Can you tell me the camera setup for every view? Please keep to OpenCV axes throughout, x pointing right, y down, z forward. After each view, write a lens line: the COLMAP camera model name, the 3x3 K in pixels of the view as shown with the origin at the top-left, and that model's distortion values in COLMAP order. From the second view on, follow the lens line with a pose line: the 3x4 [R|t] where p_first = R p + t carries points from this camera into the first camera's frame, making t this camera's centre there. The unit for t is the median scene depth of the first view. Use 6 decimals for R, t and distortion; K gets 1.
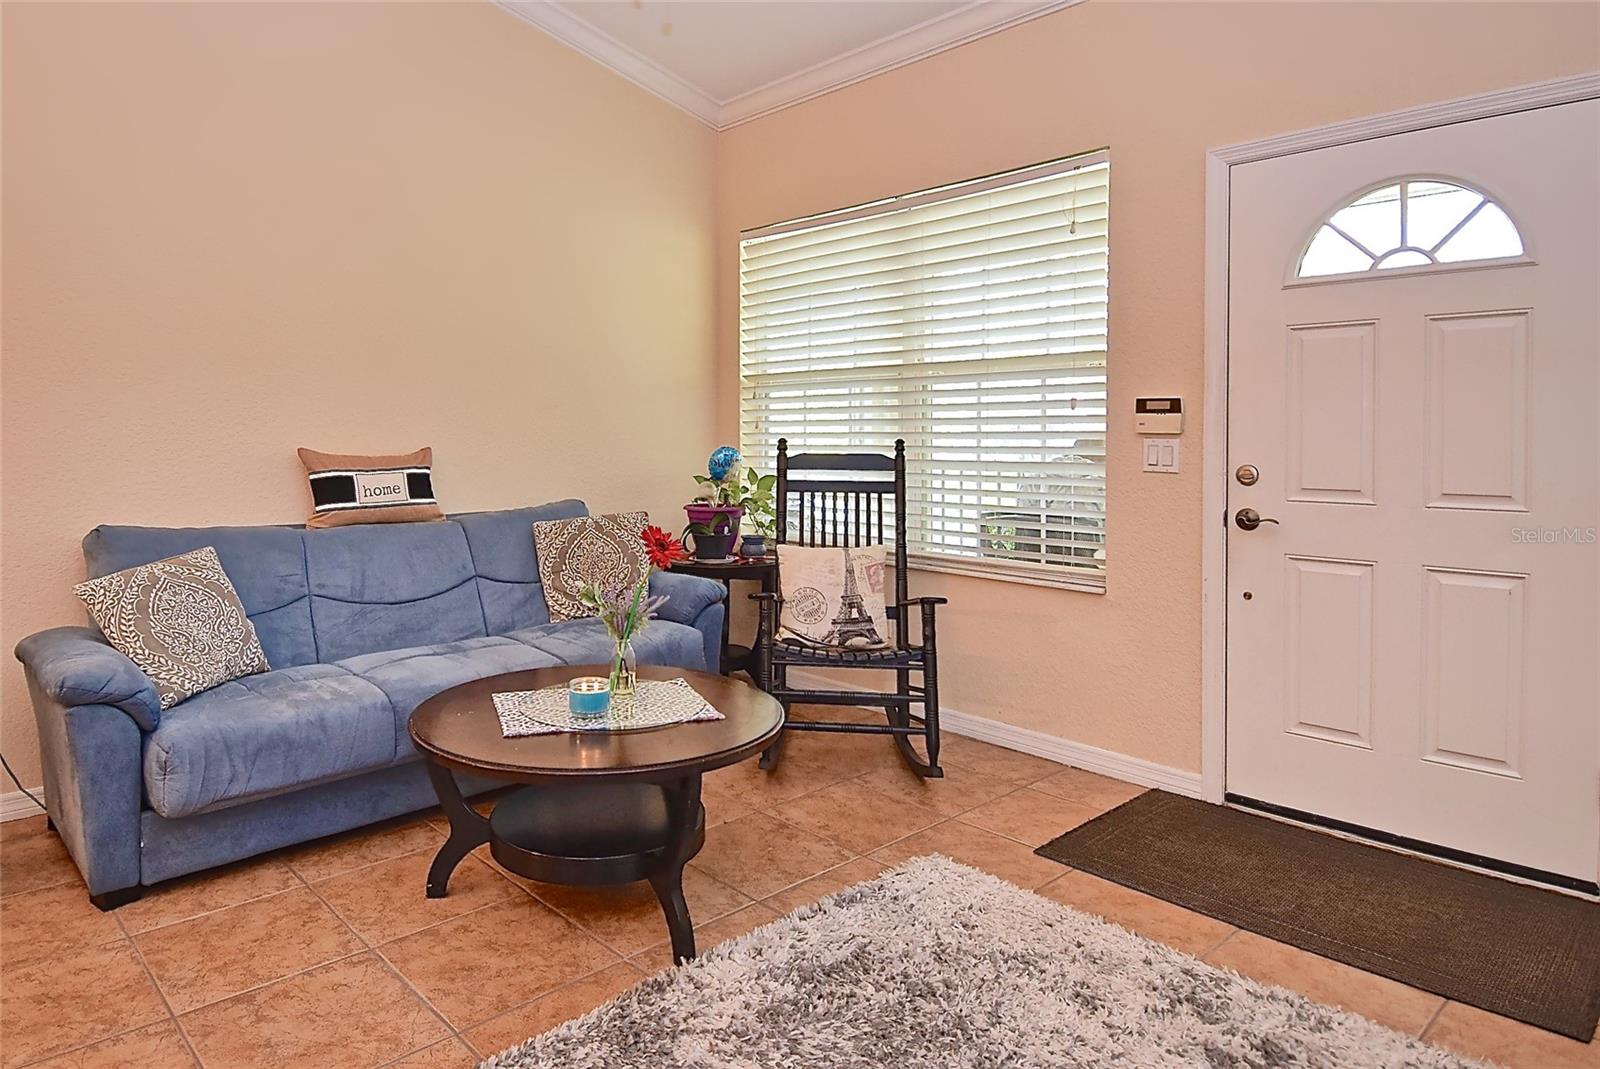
lens RADIAL K [[990.7, 0, 800.0], [0, 990.7, 534.5], [0, 0, 1]] dist [-0.001698, 0.002125]
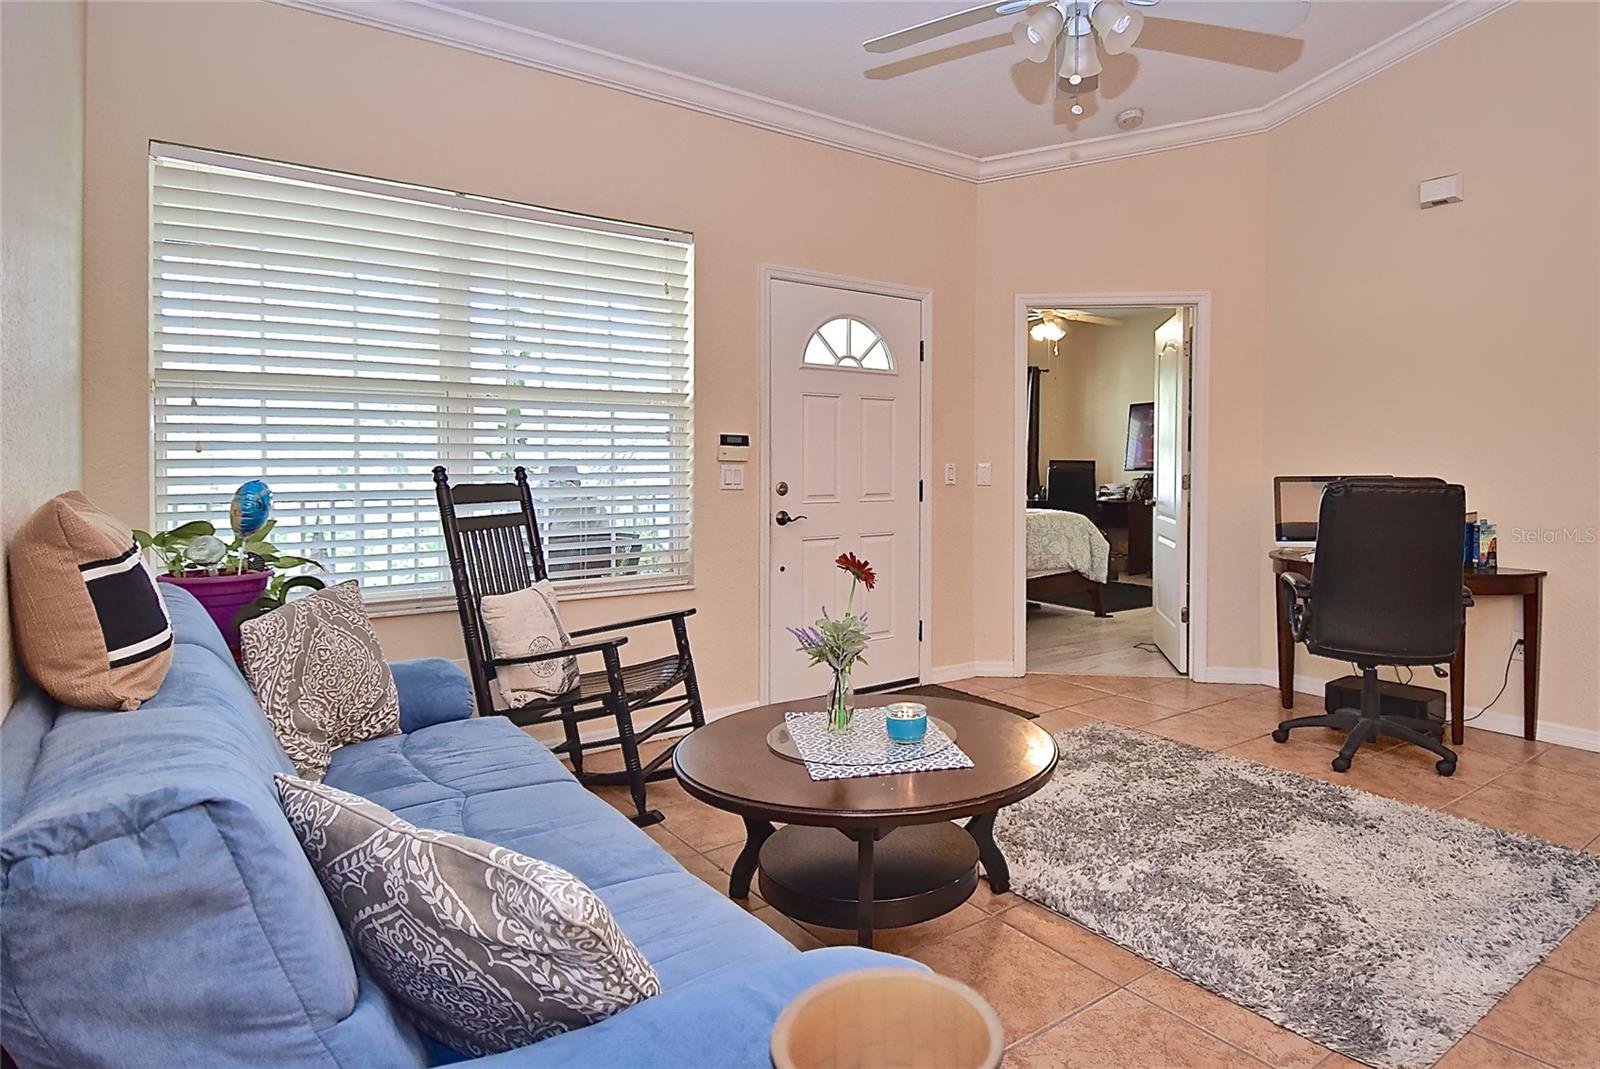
lens RADIAL K [[879.9, 0, 800.0], [0, 879.9, 534.5], [0, 0, 1]] dist [0.002661, 0.000631]
pose [[0.153397, -0.080638, 0.984869, -0.769504], [0.098905, 0.992913, 0.065891, -0.068971], [-0.983203, 0.087301, 0.160285, 0.692828]]
